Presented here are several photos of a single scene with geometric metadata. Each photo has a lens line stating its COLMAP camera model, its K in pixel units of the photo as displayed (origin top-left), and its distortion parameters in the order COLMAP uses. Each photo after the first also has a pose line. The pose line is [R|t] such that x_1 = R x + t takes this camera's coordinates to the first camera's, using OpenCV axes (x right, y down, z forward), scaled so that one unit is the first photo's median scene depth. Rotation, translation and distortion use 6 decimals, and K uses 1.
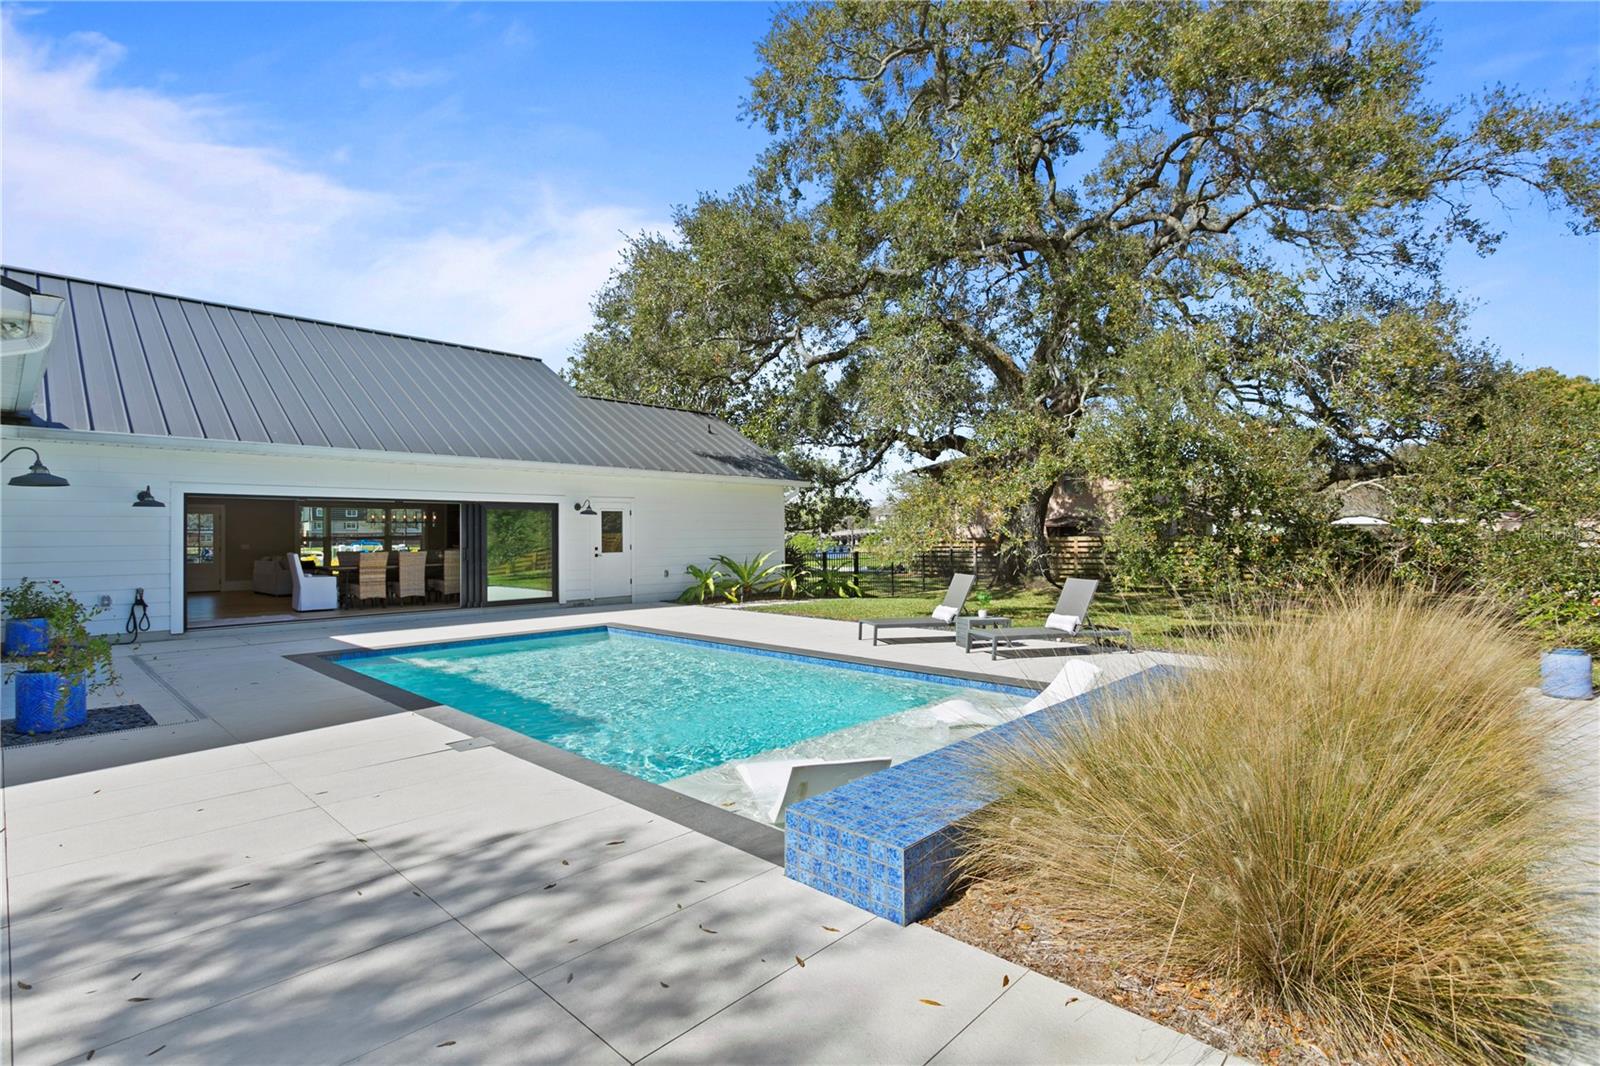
lens RADIAL K [[772.0, 0, 799.3], [0, 772.0, 531.7], [0, 0, 1]] dist [0.001284, 0.002214]
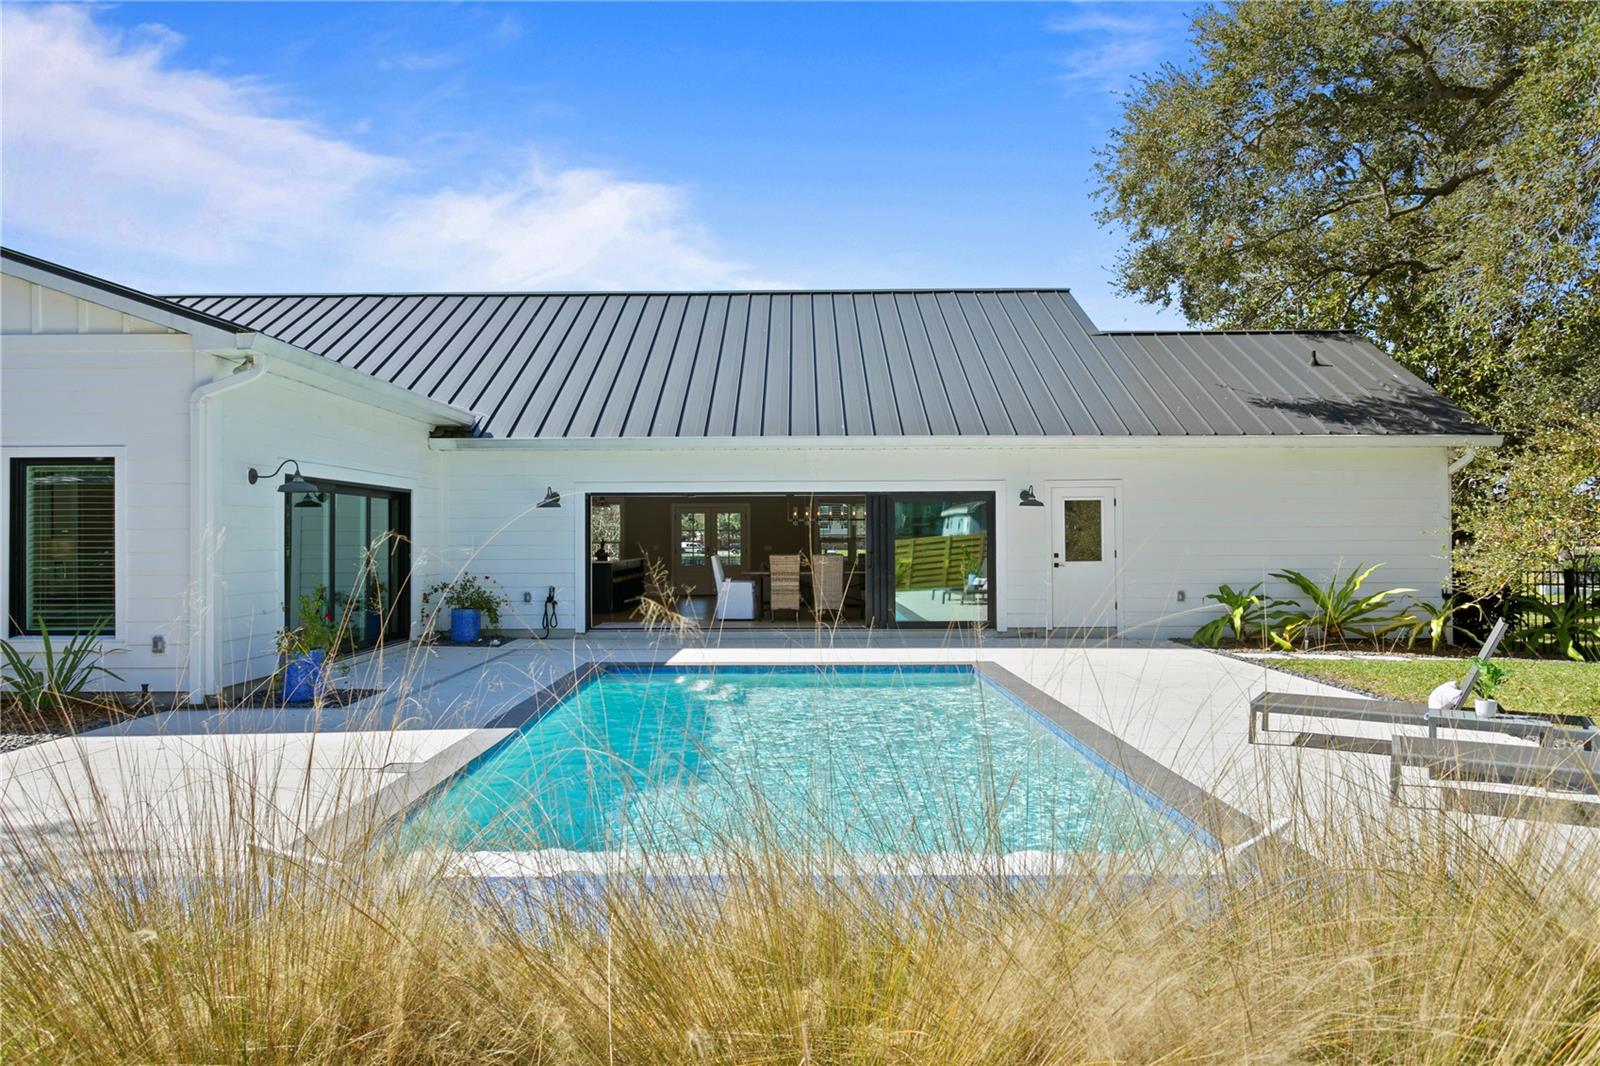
lens RADIAL K [[1088.2, 0, 797.3], [0, 1088.2, 533.5], [0, 0, 1]] dist [-0.002843, 0.006952]
pose [[0.672729, -0.000198, -0.739889, 0.315693], [0.001211, 0.999999, 0.000834, 0.001342], [0.739888, -0.001457, 0.672728, 0.186139]]
